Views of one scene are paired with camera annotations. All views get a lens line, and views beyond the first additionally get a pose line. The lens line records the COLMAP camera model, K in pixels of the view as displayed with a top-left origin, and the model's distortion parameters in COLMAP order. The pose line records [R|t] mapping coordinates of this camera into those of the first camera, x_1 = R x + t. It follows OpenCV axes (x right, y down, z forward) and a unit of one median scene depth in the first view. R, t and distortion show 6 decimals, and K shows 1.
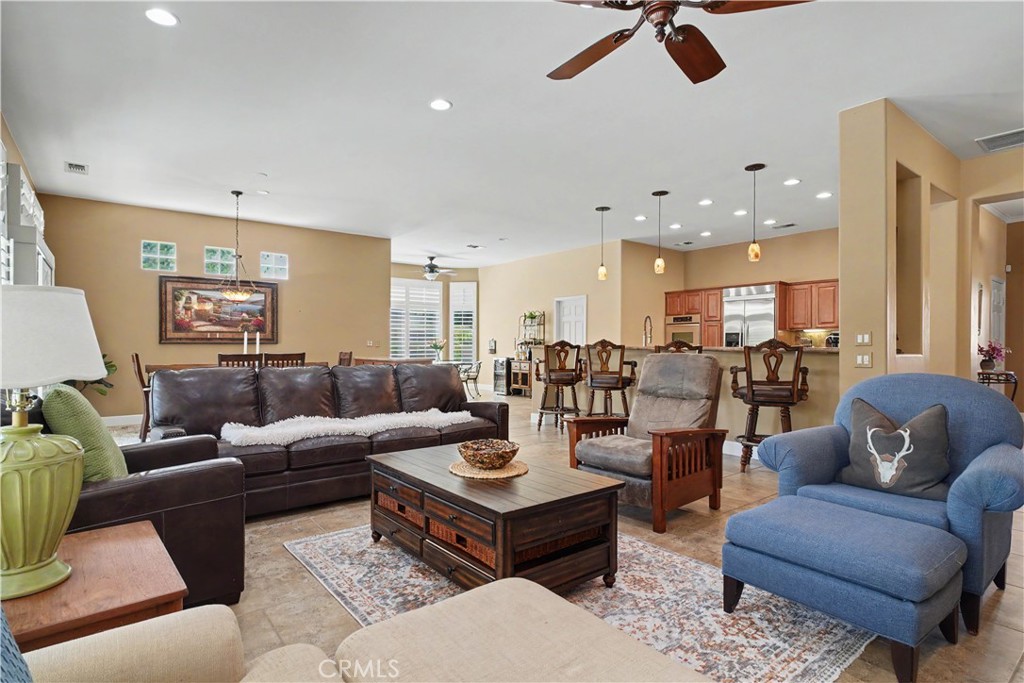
lens RADIAL K [[533.3, 0, 506.9], [0, 533.3, 349.4], [0, 0, 1]] dist [-0.019167, 0.004093]
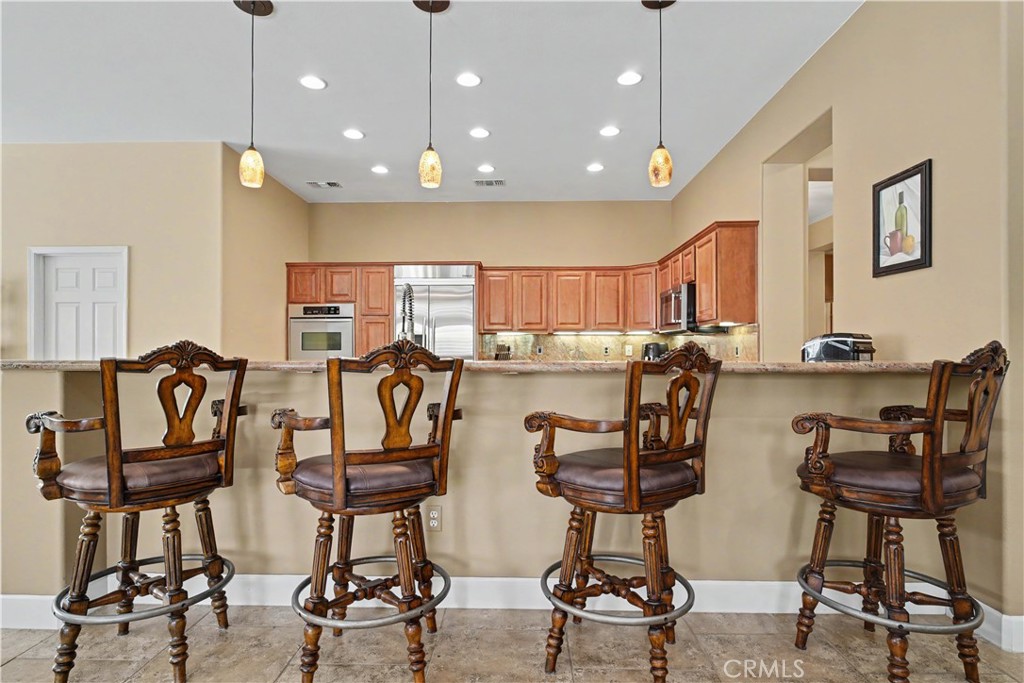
lens RADIAL K [[533.3, 0, 517.2], [0, 533.3, 342.6], [0, 0, 1]] dist [-0.019167, 0.004093]
pose [[0.616497, 0.013272, 0.787245, -0.006832], [0.006185, 0.999745, -0.021698, -0.013782], [-0.787333, 0.018246, 0.616258, 1.003014]]
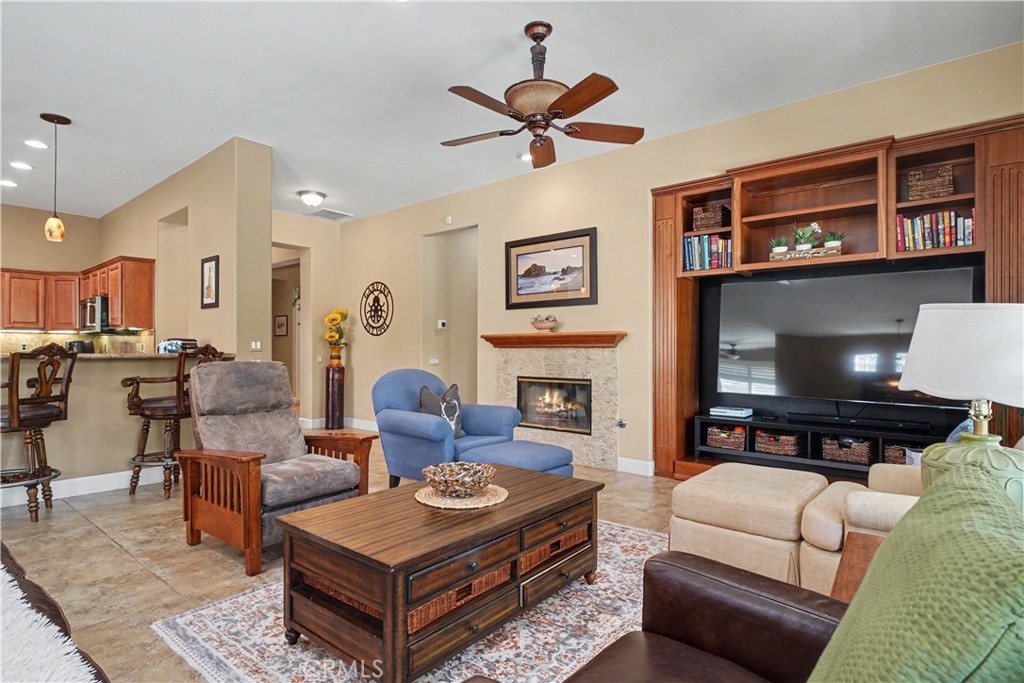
lens RADIAL K [[533.3, 0, 518.7], [0, 533.3, 347.8], [0, 0, 1]] dist [-0.019167, 0.004093]
pose [[-0.228931, 0.002126, 0.973440, -0.533418], [0.007886, 0.999969, -0.000329, -0.009433], [-0.973411, 0.007601, -0.228940, 0.655576]]
